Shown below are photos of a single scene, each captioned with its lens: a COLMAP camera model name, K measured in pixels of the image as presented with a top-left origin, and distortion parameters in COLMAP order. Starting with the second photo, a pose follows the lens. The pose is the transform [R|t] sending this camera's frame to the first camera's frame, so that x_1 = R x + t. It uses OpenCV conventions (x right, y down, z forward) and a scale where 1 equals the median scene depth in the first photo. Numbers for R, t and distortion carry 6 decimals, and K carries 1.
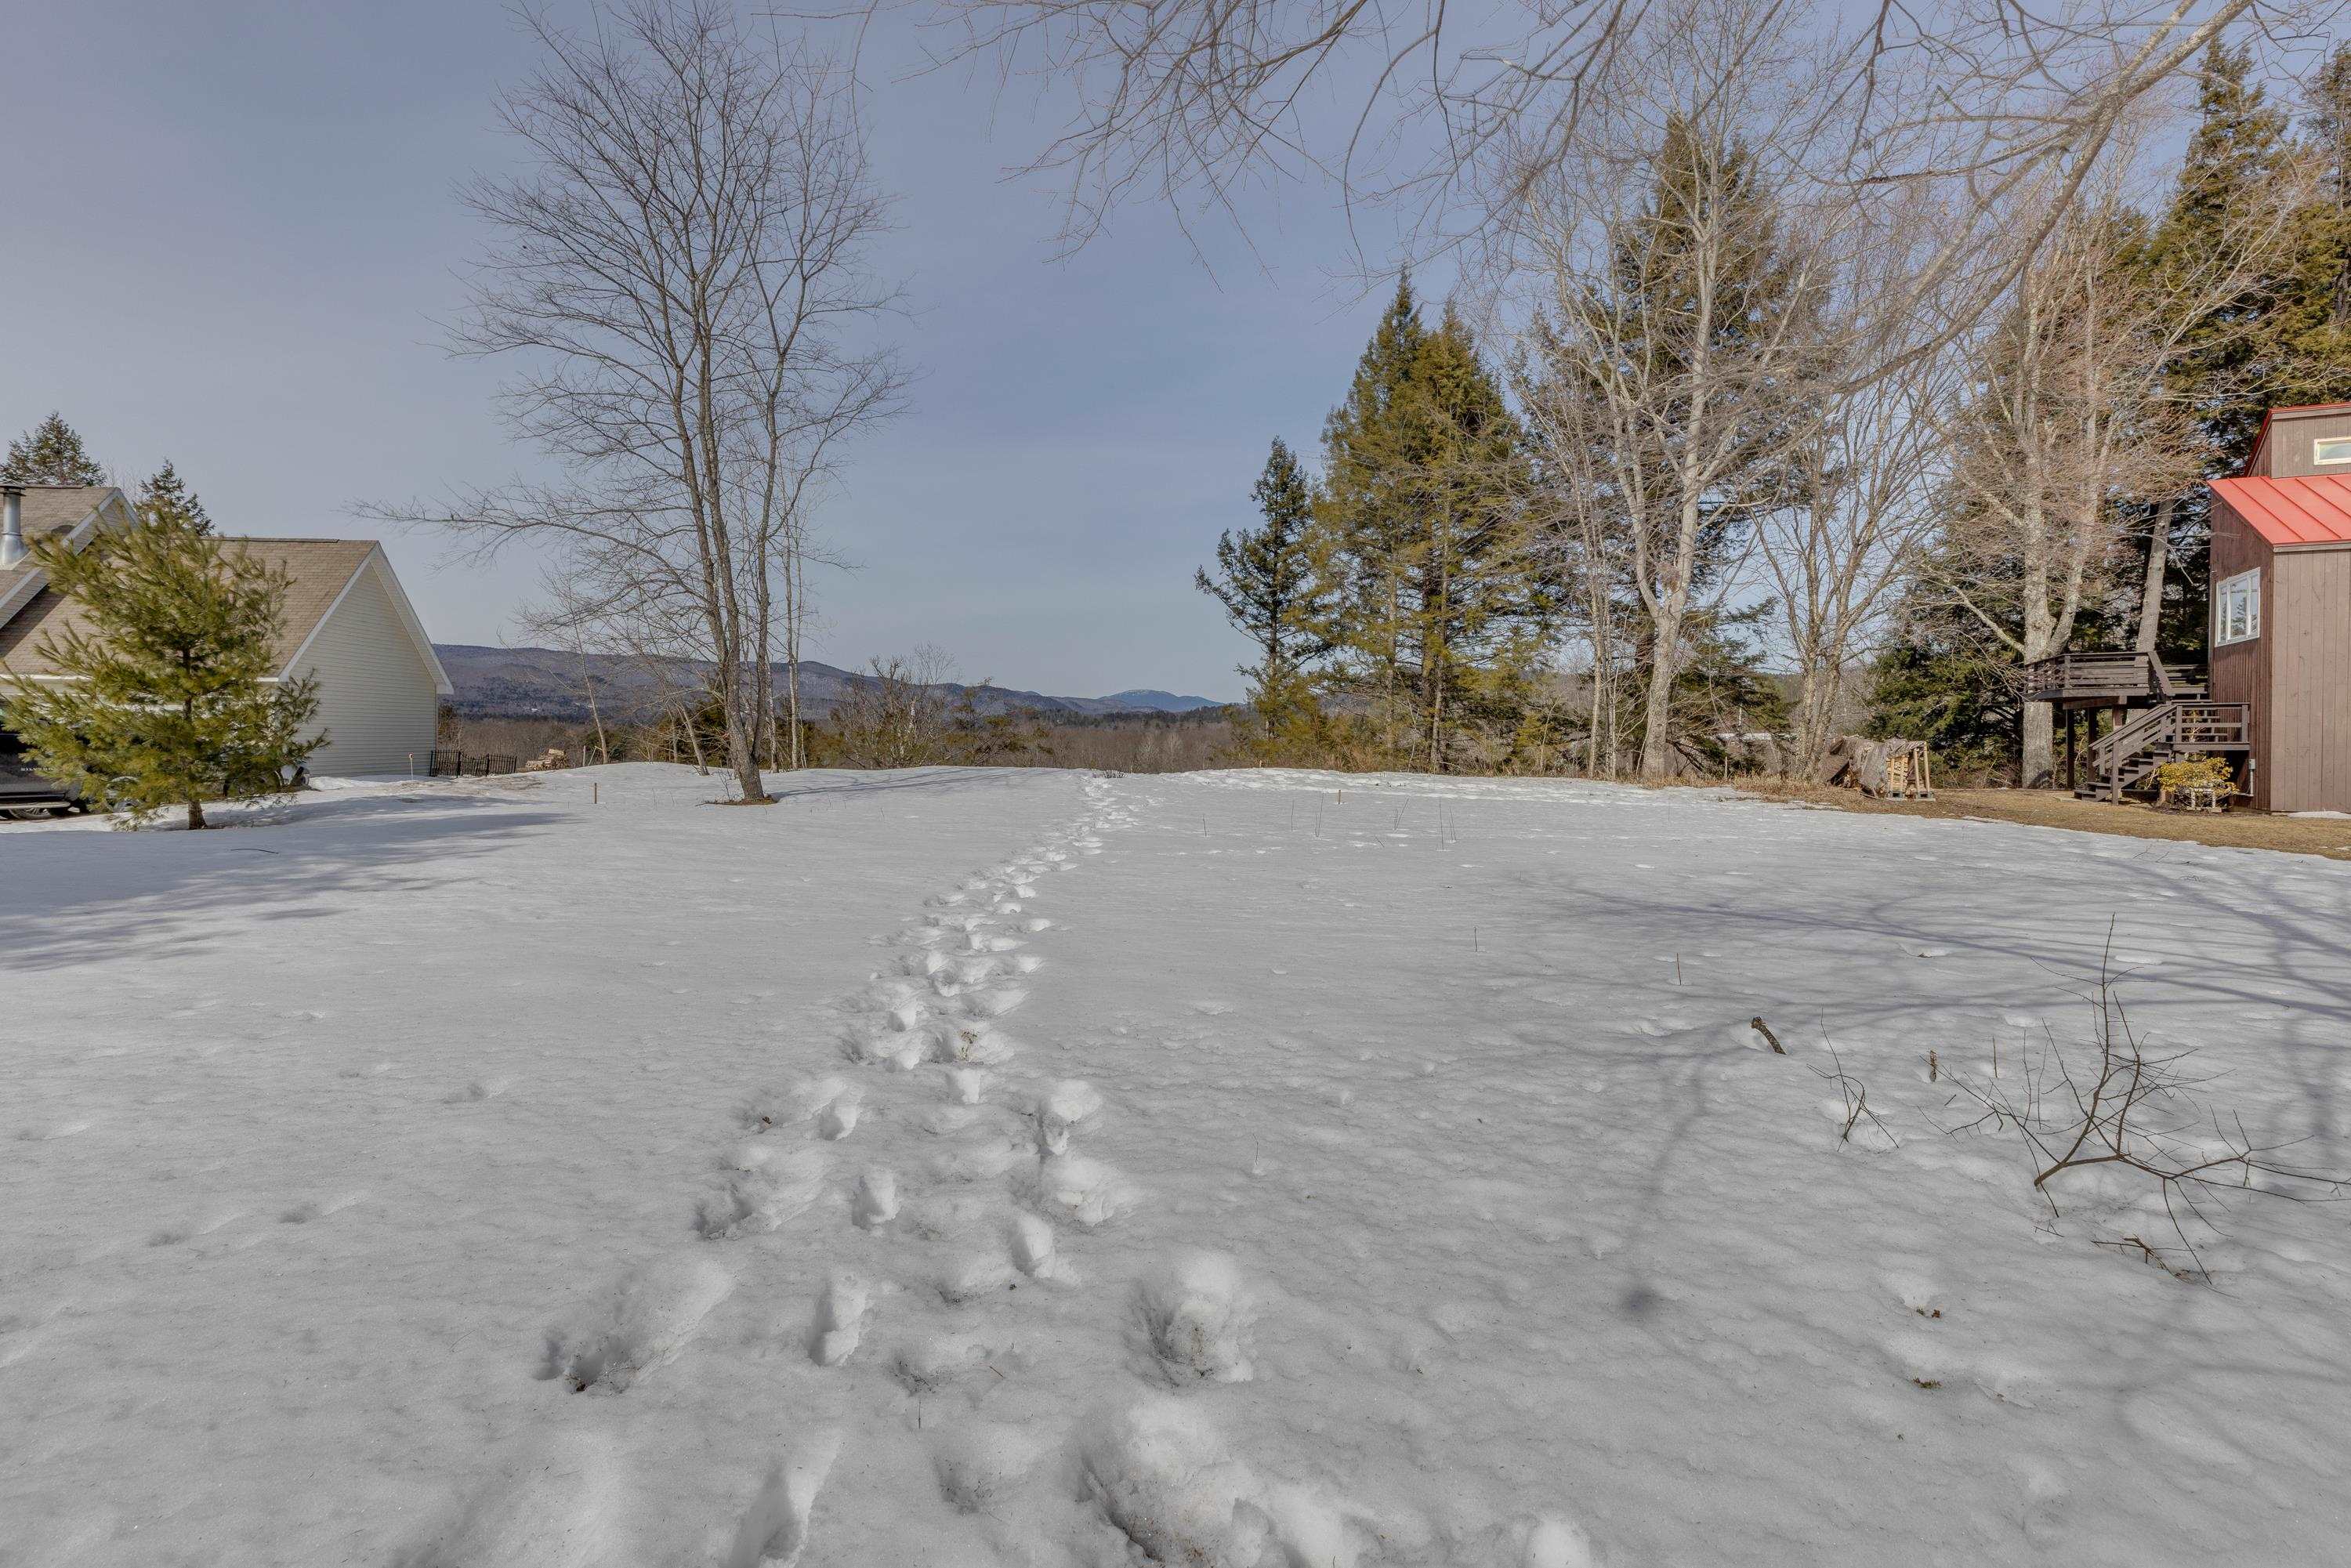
lens RADIAL K [[1152.0, 0, 1175.5], [0, 1152.0, 784.0], [0, 0, 1]] dist [-0.002170, 0.000060]
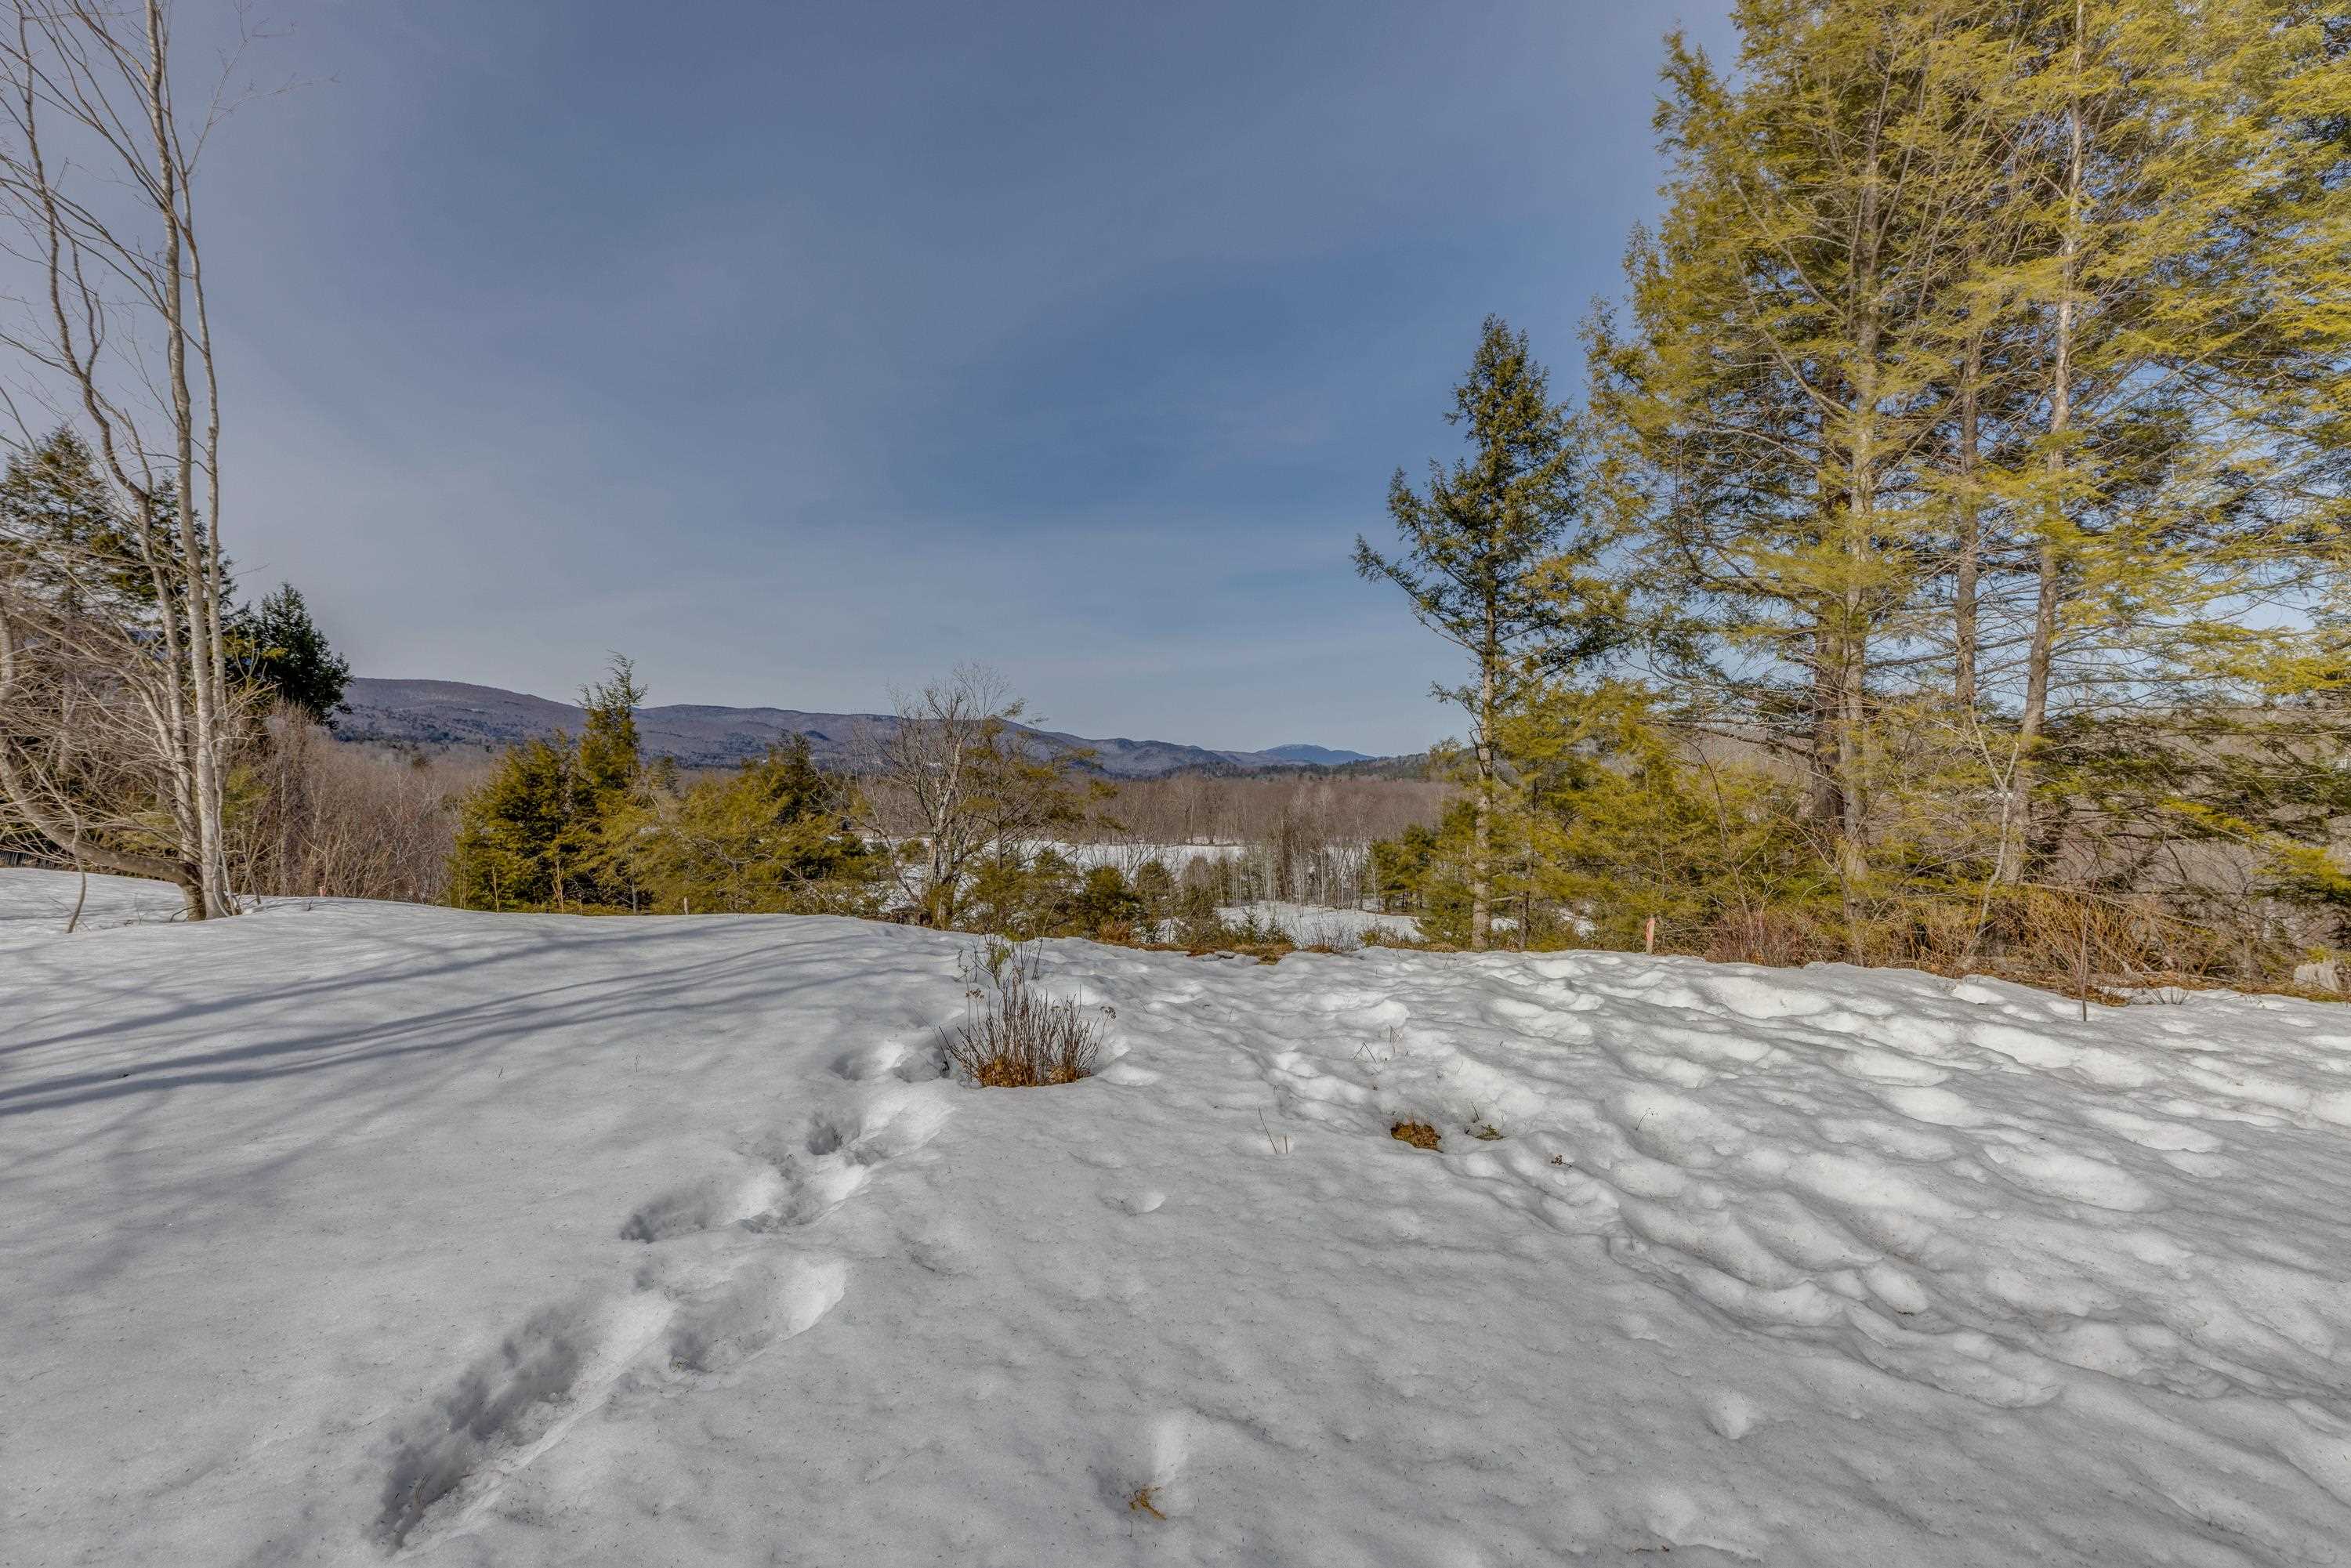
lens RADIAL K [[1074.9, 0, 1170.2], [0, 1074.9, 763.9], [0, 0, 1]] dist [-0.000182, -0.000040]
pose [[0.989382, 0.003252, -0.145304, -0.000631], [-0.012428, 0.997981, -0.062285, -0.037883], [0.144808, 0.063429, 0.987425, 0.679159]]
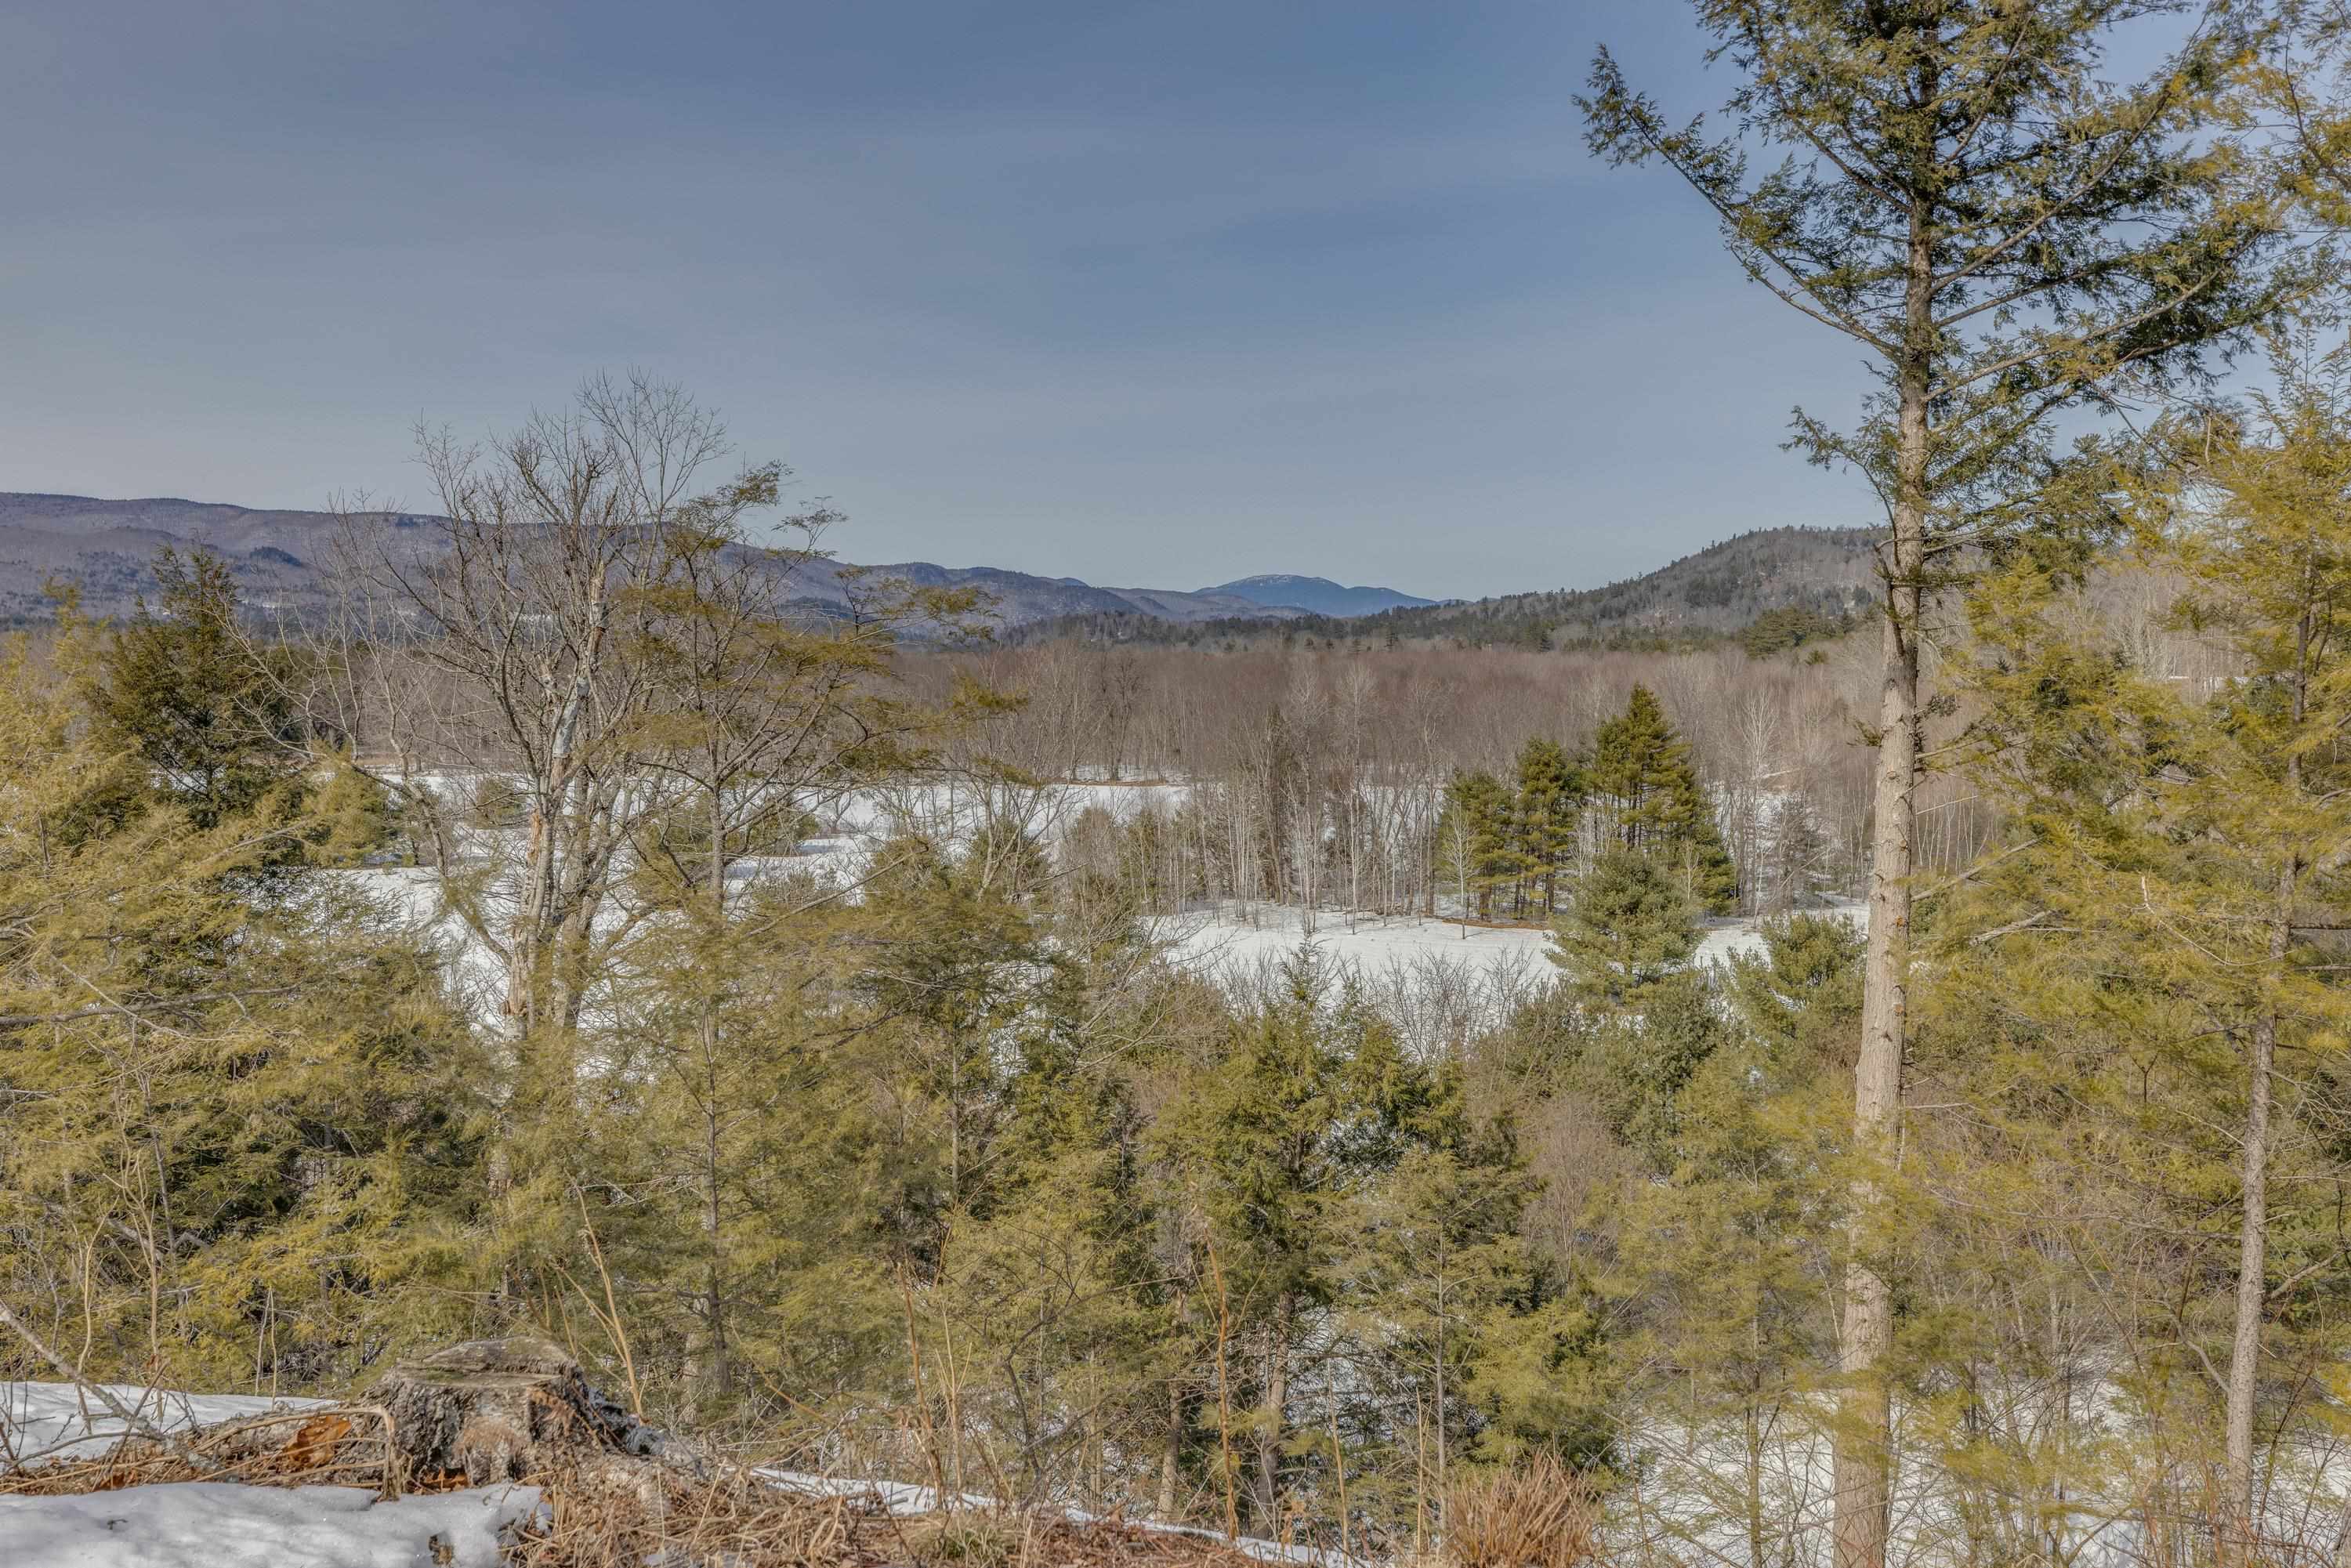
lens RADIAL K [[2184.2, 0, 1175.5], [0, 2184.2, 784.0], [0, 0, 1]] dist [0.008033, -0.001912]
pose [[0.997118, 0.006244, -0.075611, -0.065715], [-0.005197, 0.999888, 0.014036, -0.051644], [0.075690, -0.013602, 0.997039, 0.841317]]
